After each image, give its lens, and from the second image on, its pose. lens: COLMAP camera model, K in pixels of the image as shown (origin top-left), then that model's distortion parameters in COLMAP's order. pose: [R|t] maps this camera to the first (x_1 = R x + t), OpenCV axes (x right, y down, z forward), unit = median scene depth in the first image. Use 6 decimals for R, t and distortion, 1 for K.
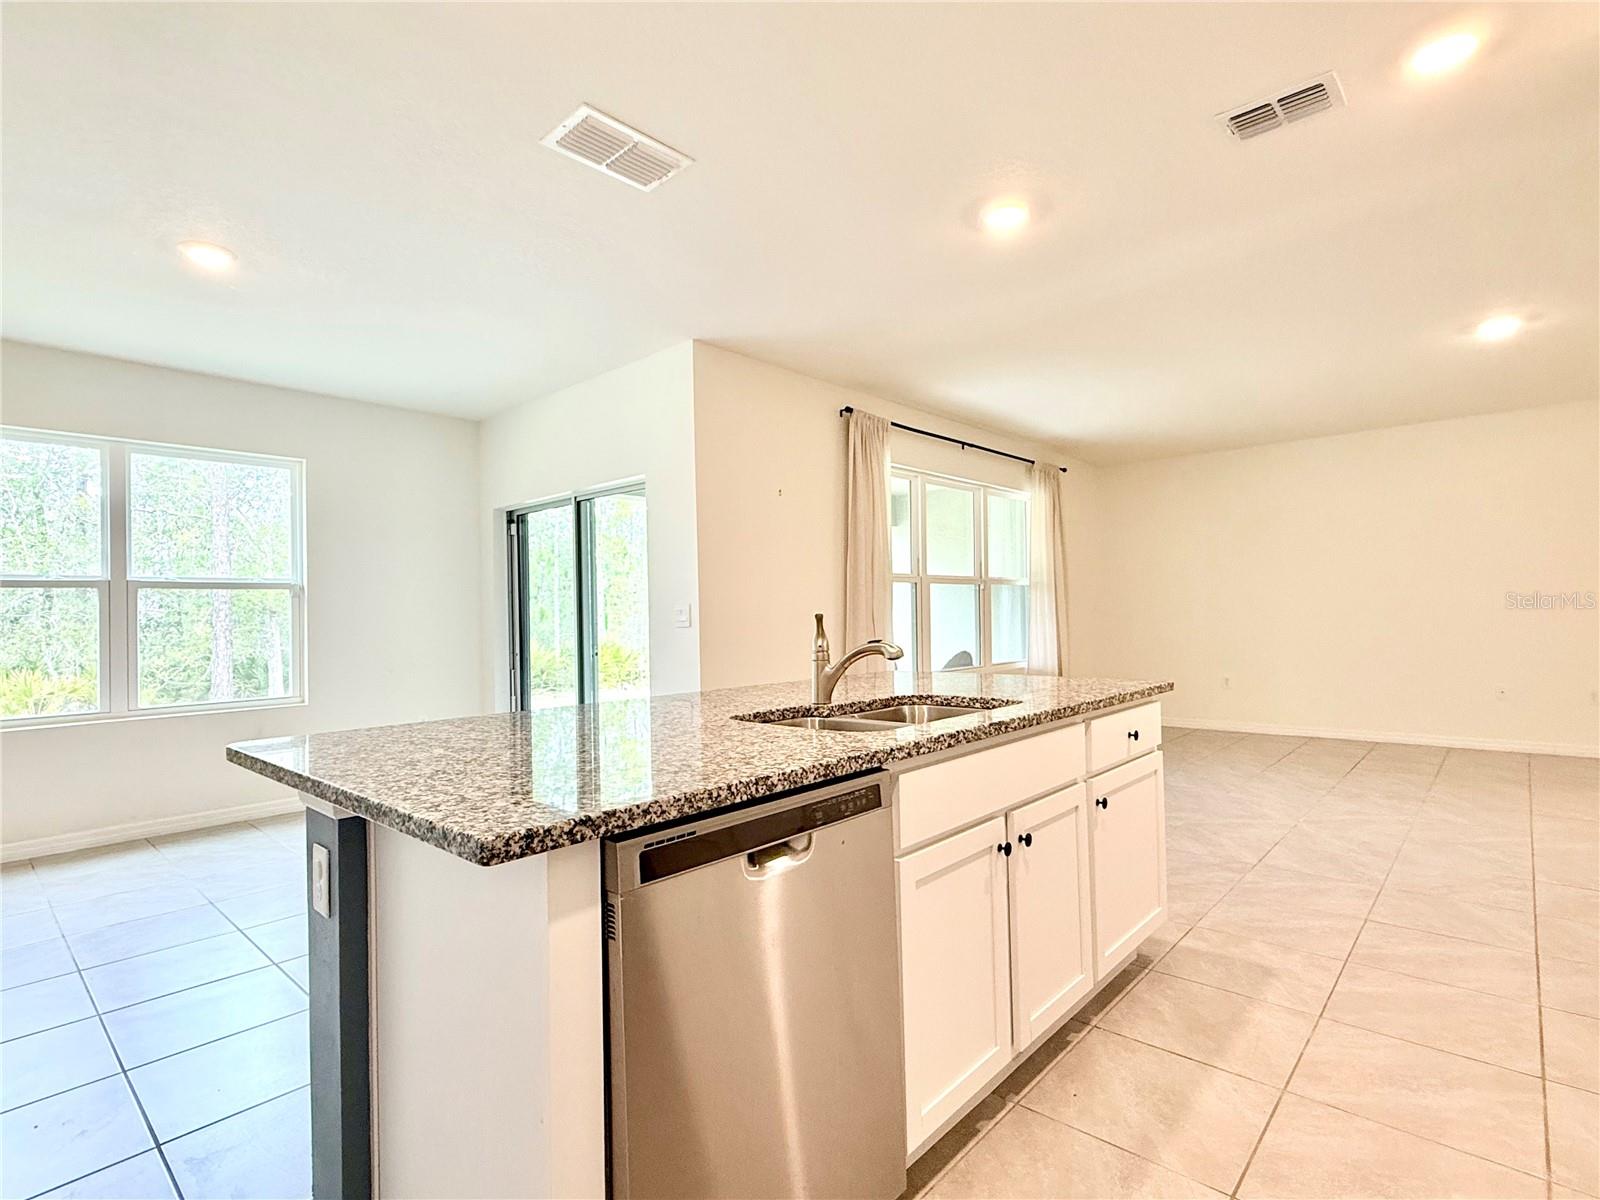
lens RADIAL K [[790.1, 0, 802.1], [0, 790.1, 603.2], [0, 0, 1]] dist [0.001904, -0.001179]
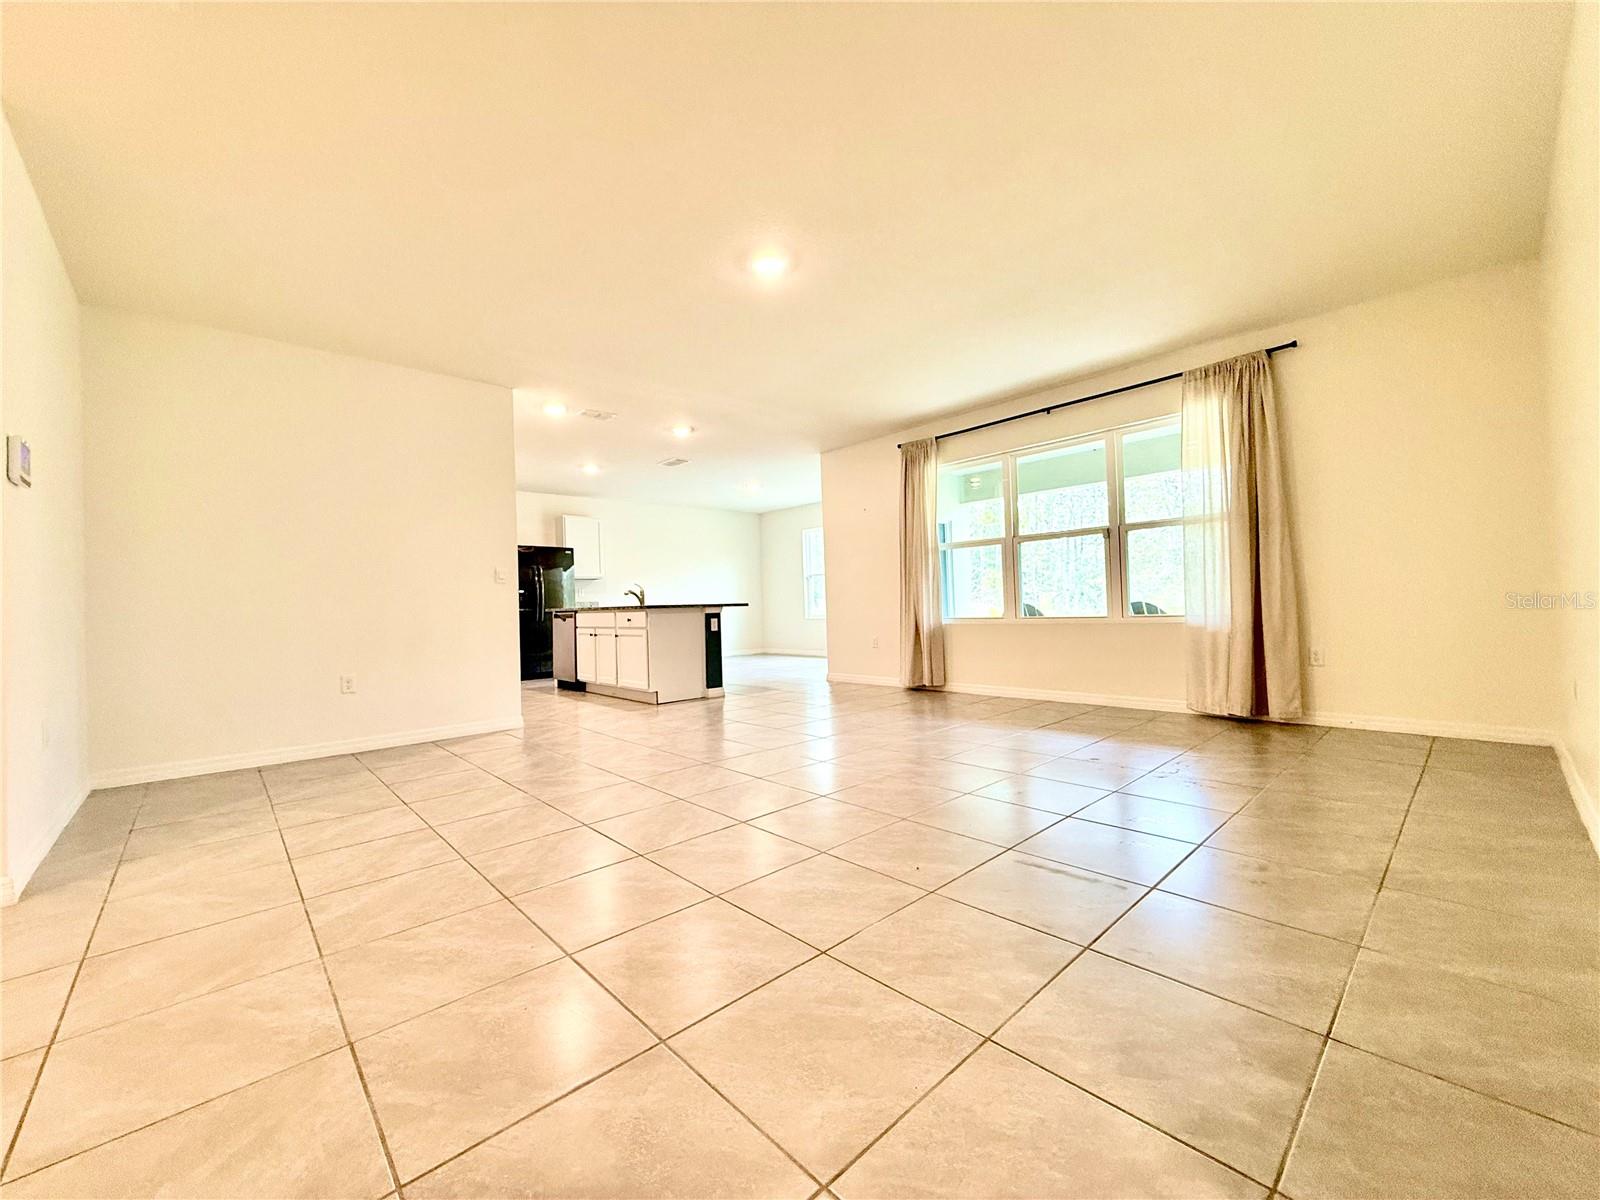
lens RADIAL K [[637.1, 0, 794.2], [0, 637.1, 600.4], [0, 0, 1]] dist [-0.000328, 0.000041]
pose [[-0.090147, 0.014147, -0.995828, 1.346256], [0.045030, 0.998934, 0.010115, 0.042856], [0.994910, -0.043930, -0.090687, 0.877320]]
